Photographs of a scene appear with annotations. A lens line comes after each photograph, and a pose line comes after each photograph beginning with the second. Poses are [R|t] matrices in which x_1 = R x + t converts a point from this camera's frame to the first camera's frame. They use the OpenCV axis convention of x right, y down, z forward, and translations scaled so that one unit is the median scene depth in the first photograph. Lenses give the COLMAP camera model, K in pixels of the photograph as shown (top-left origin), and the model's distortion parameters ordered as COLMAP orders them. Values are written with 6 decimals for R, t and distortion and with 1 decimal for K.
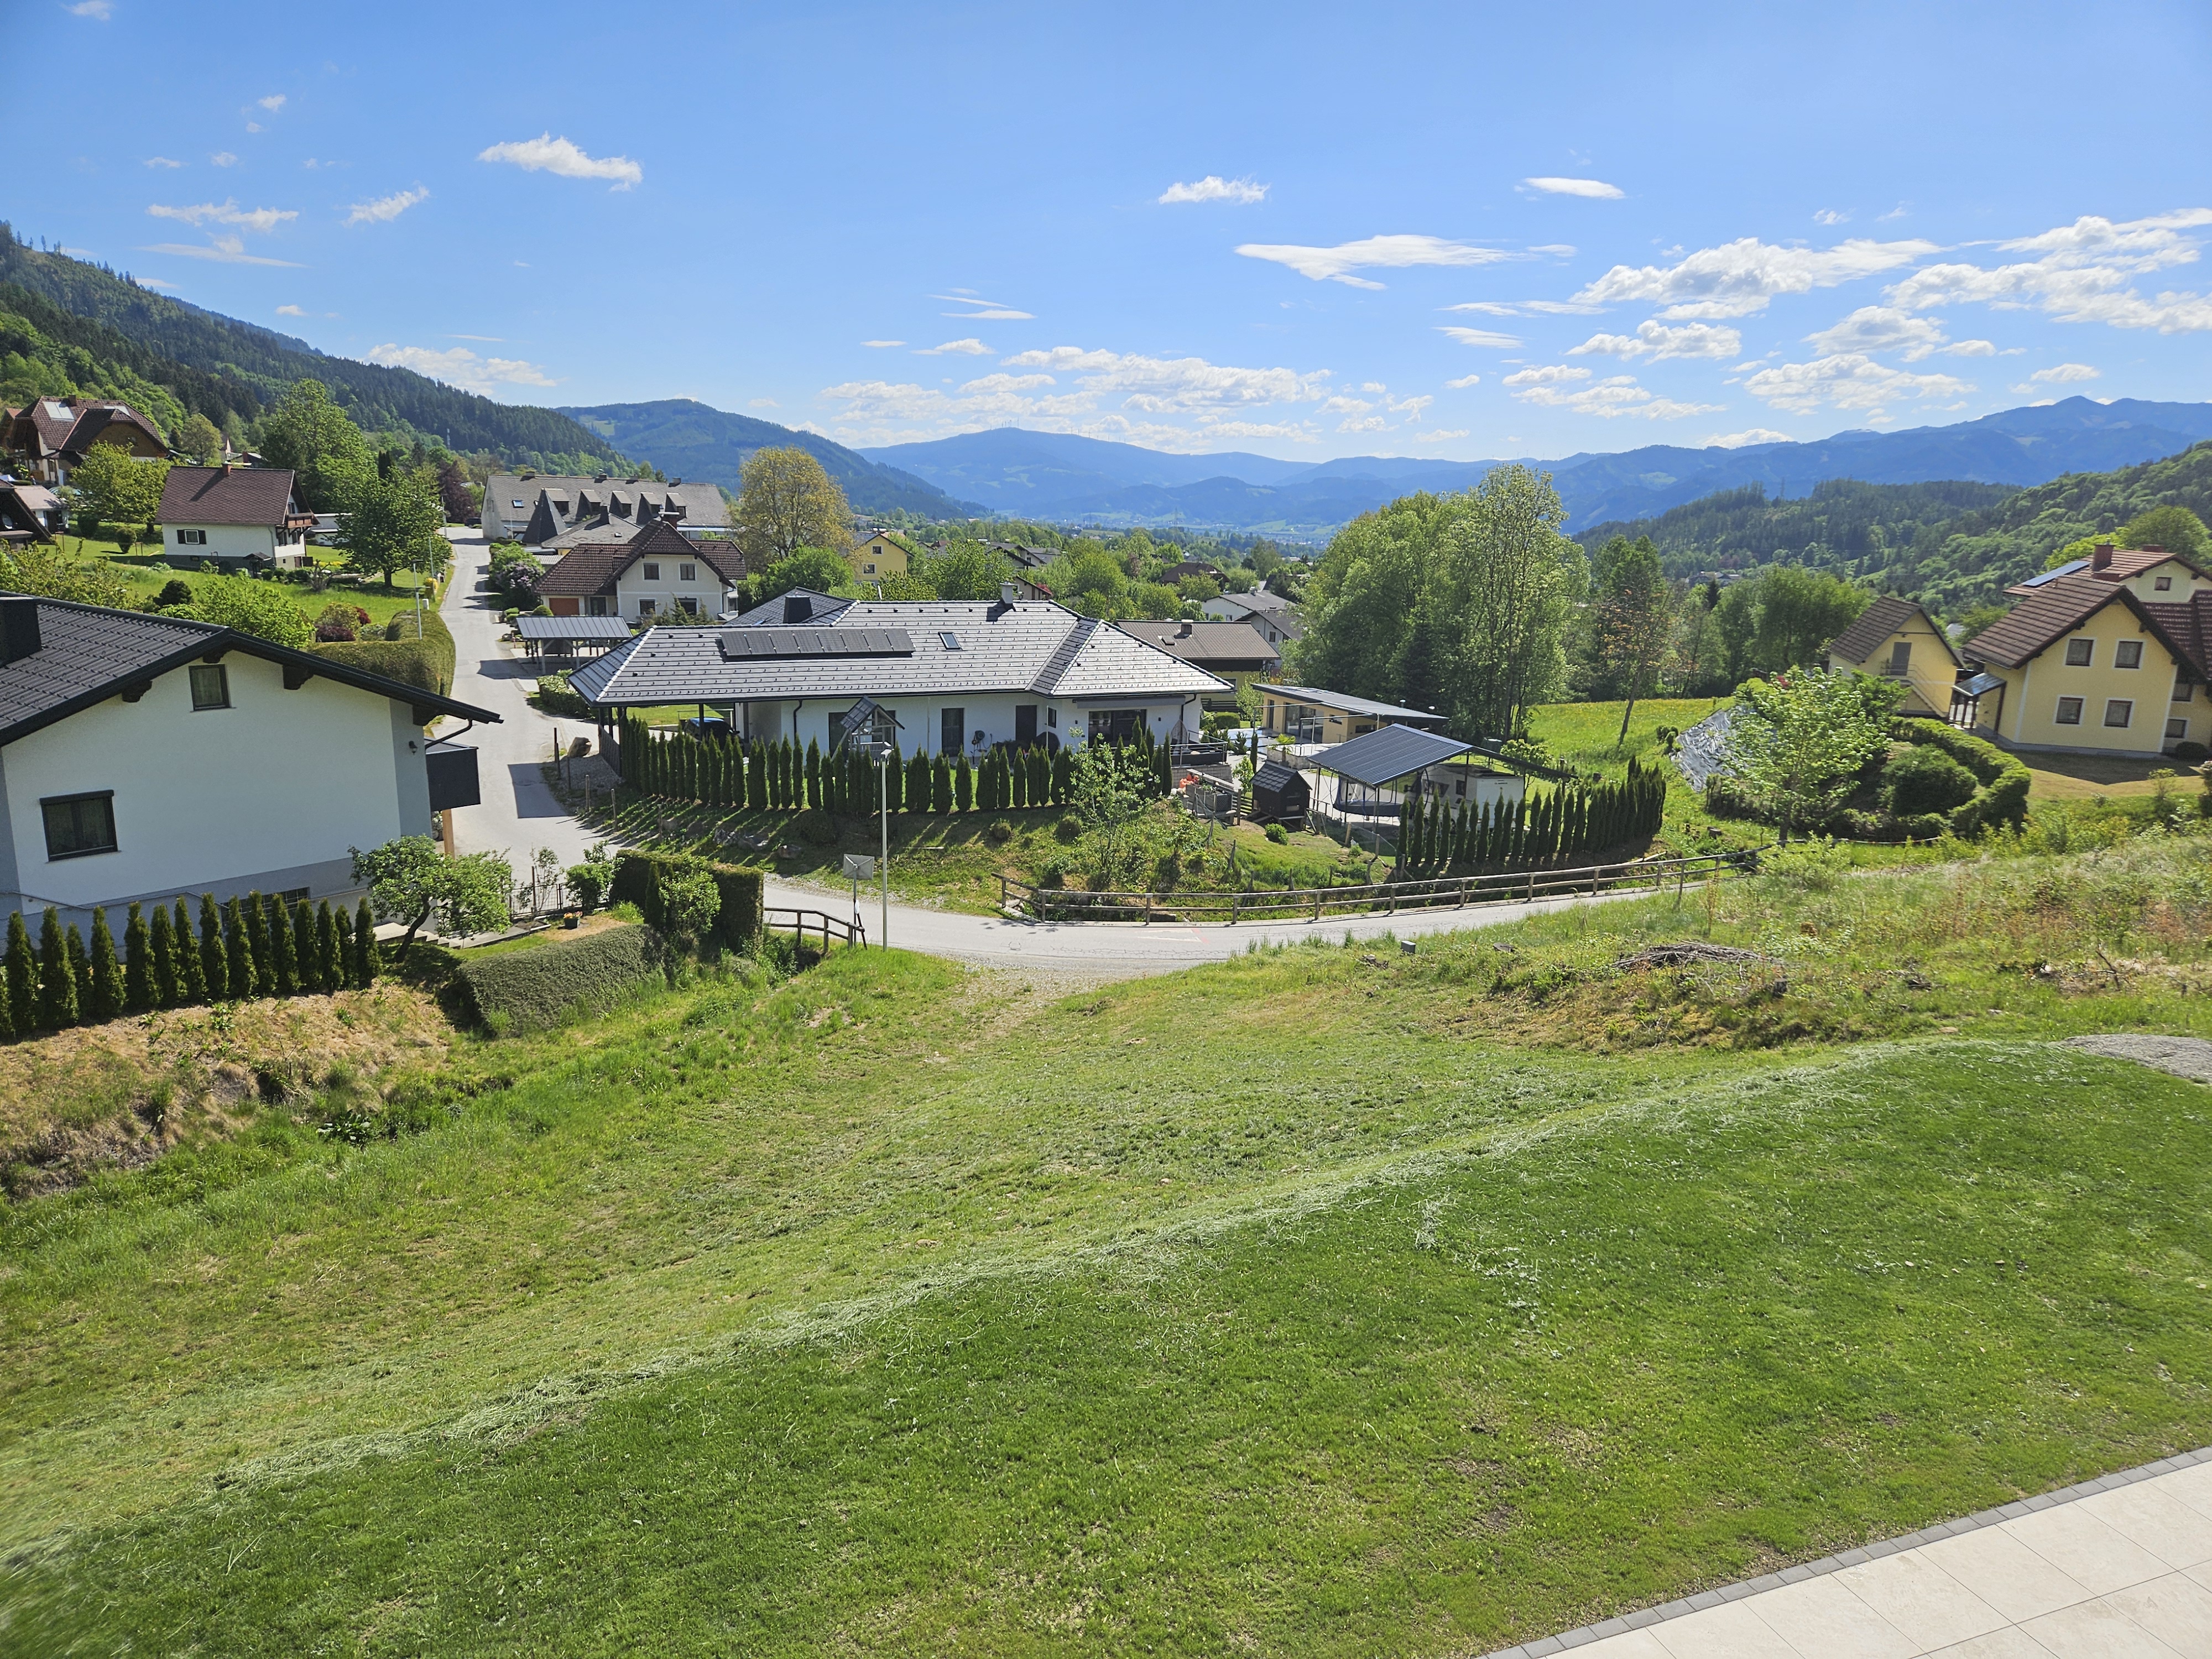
lens RADIAL K [[1469.2, 0, 1123.3], [0, 1469.2, 827.9], [0, 0, 1]] dist [0.080695, -0.063784]
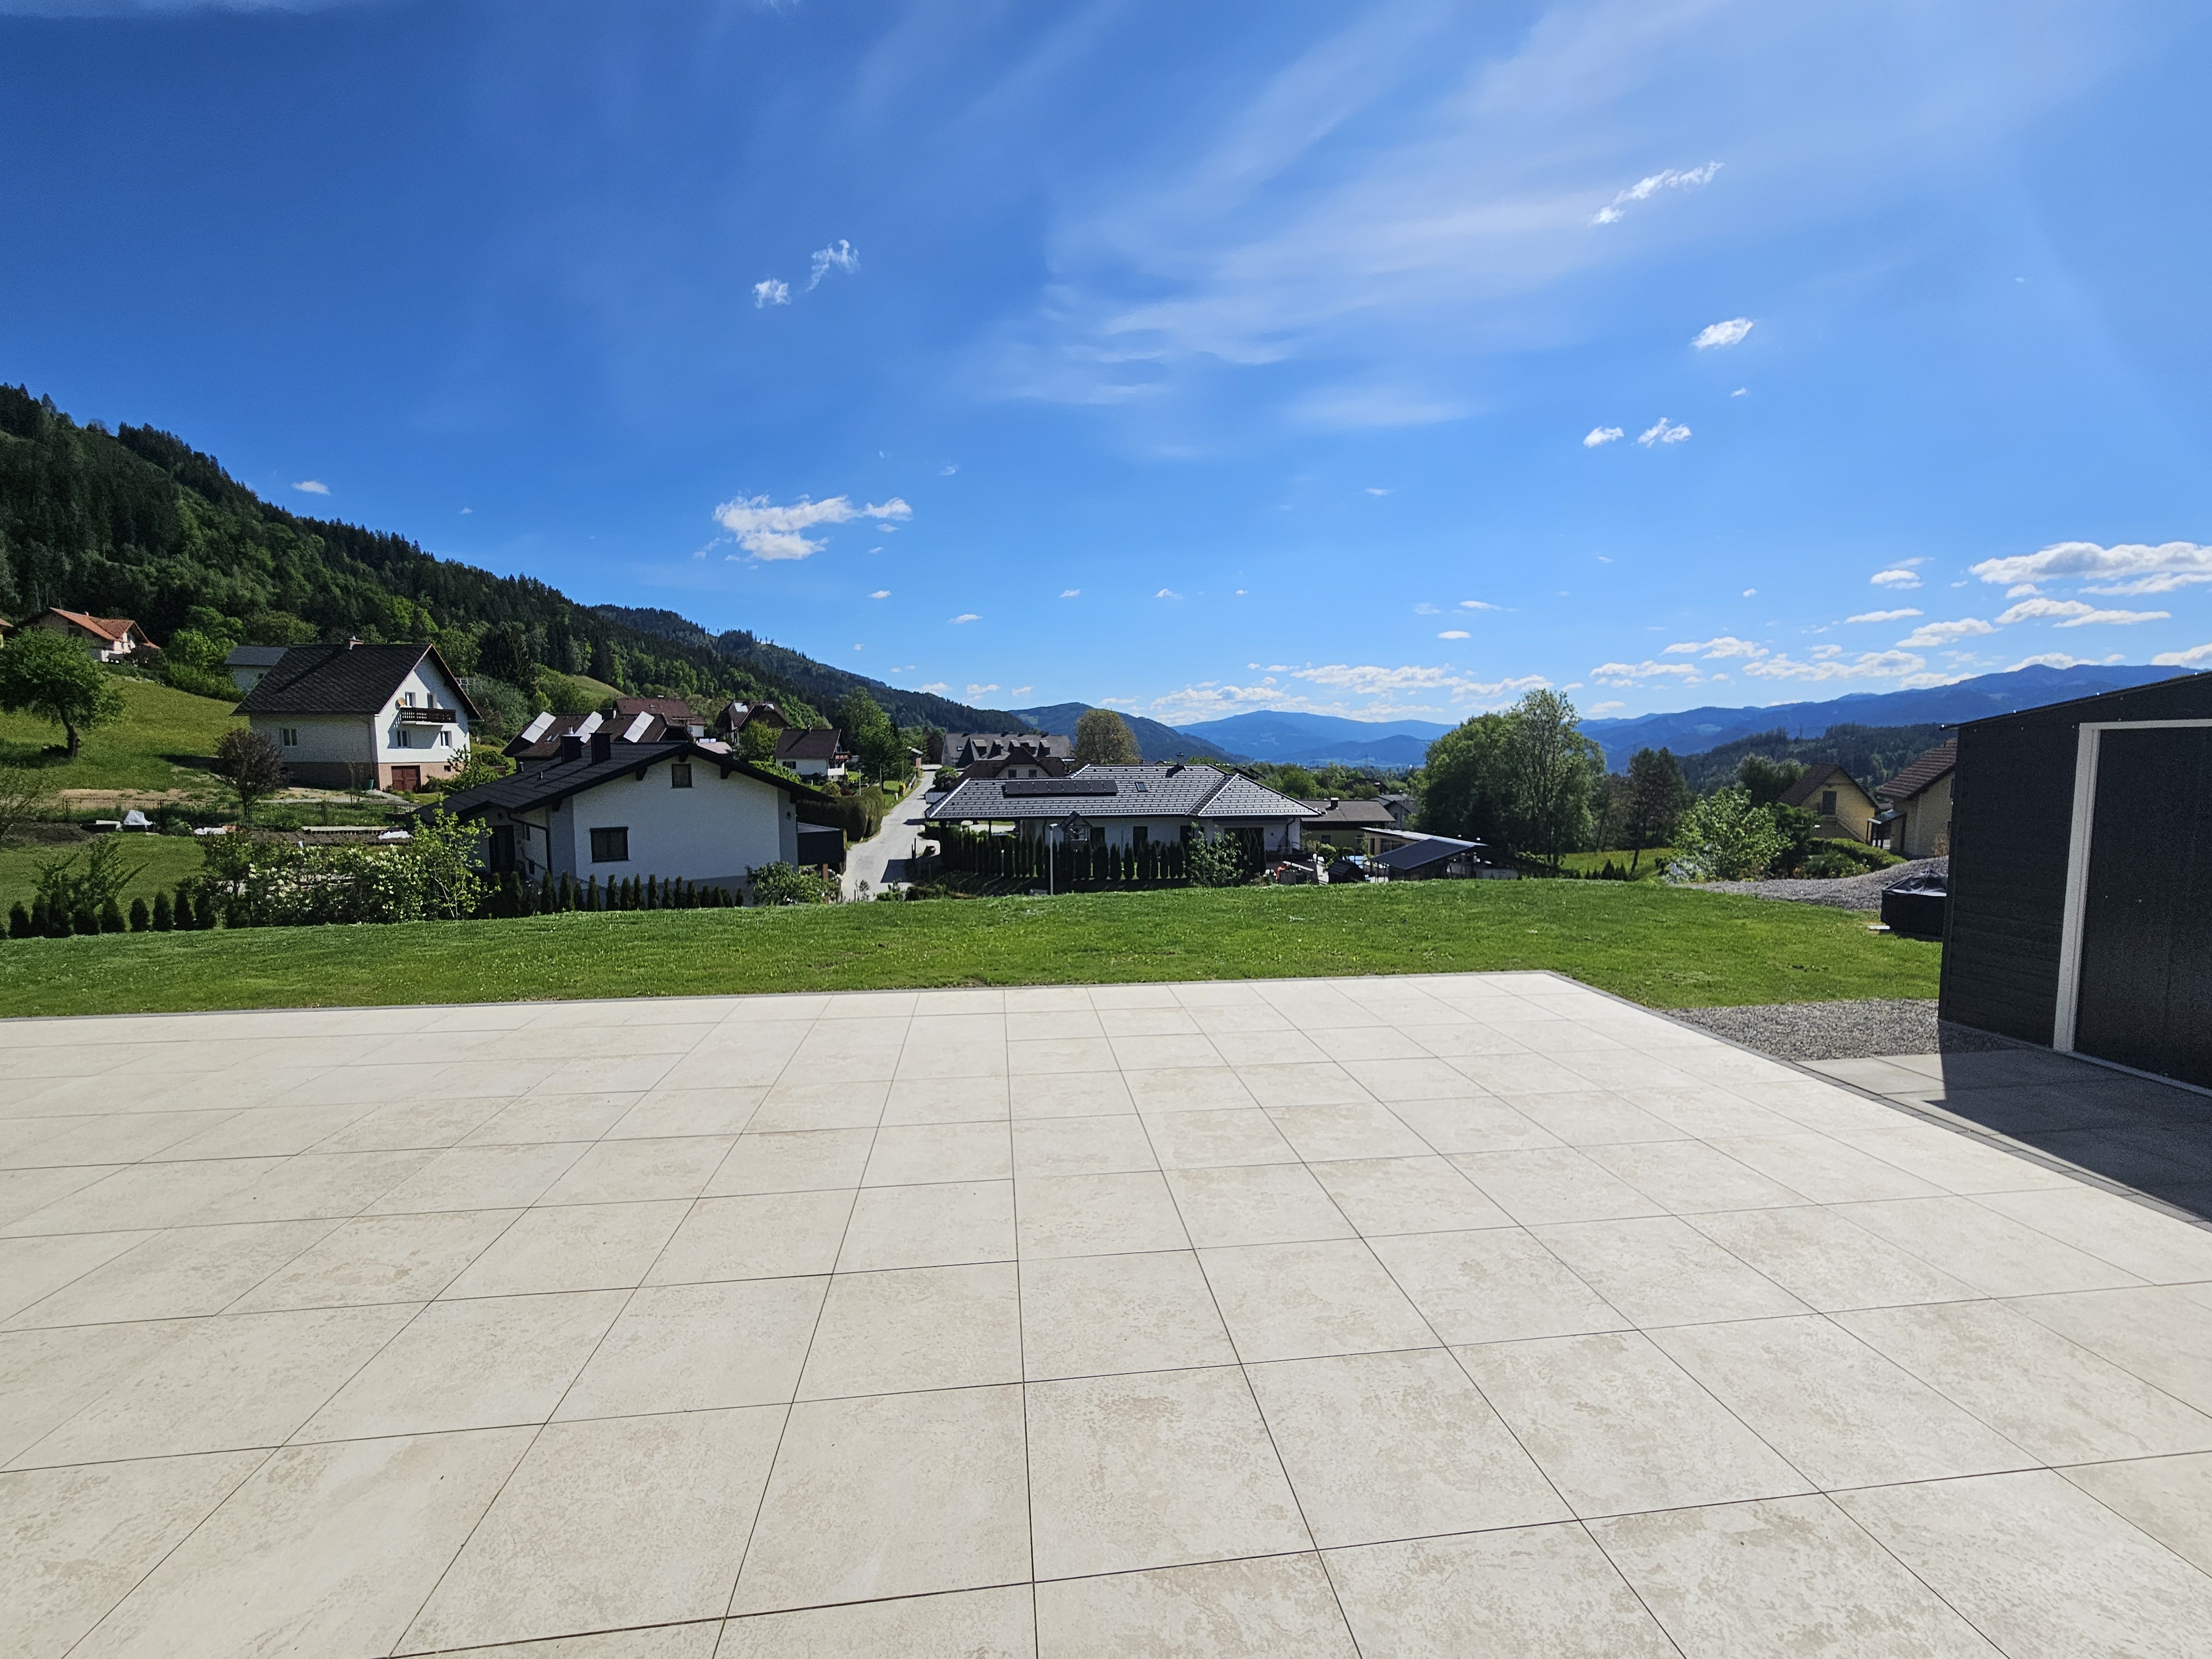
lens RADIAL K [[911.4, 0, 1110.0], [0, 911.4, 836.5], [0, 0, 1]] dist [-0.000693, -0.000271]
pose [[0.970317, -0.004239, -0.241798, 0.087921], [-0.026886, 0.991757, -0.125277, 0.052643], [0.240336, 0.128059, 0.962206, 0.023643]]
